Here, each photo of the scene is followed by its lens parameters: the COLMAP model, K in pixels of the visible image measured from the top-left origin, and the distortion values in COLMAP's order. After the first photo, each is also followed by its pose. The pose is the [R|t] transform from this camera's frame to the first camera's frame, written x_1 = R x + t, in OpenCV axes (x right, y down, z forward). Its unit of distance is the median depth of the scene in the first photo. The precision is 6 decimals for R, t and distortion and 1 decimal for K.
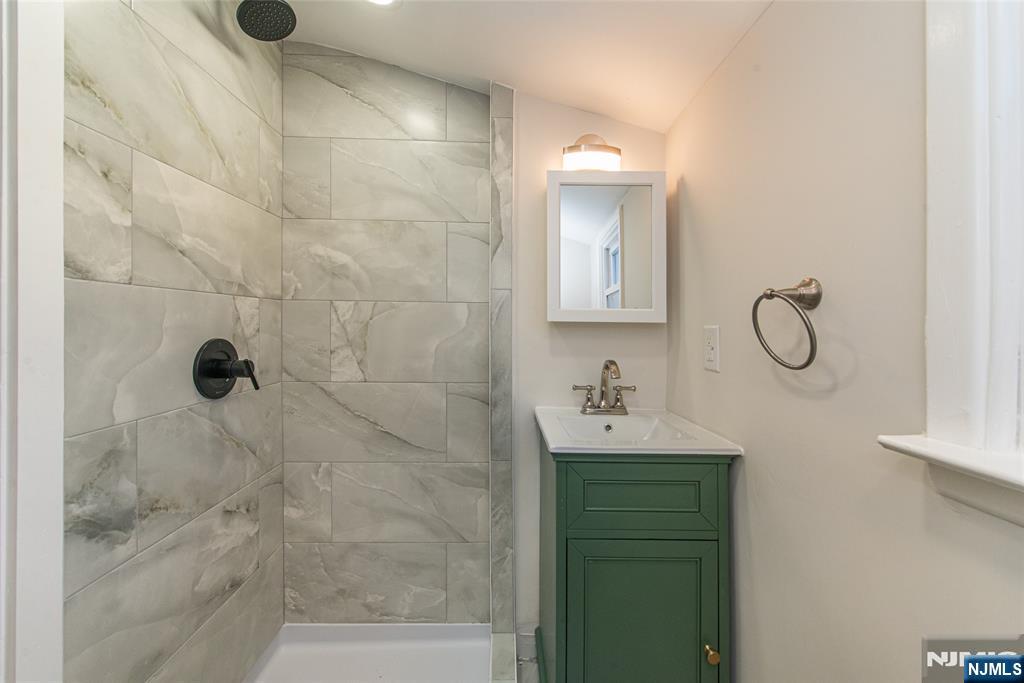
lens RADIAL K [[406.6, 0, 511.1], [0, 406.6, 331.1], [0, 0, 1]] dist [0.010248, -0.000409]
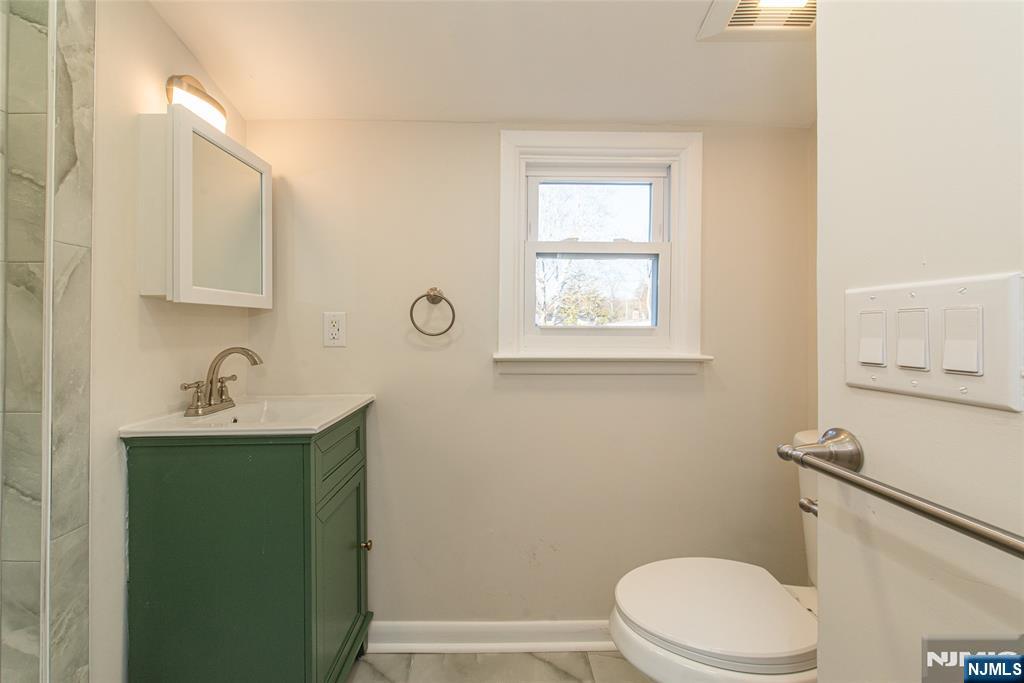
lens RADIAL K [[406.6, 0, 511.1], [0, 406.6, 331.1], [0, 0, 1]] dist [0.010248, -0.000409]
pose [[-0.013692, -0.024089, 0.999616, -0.650147], [0.009626, 0.999660, 0.024222, 0.016234], [-0.999860, 0.009954, -0.013455, 0.368597]]
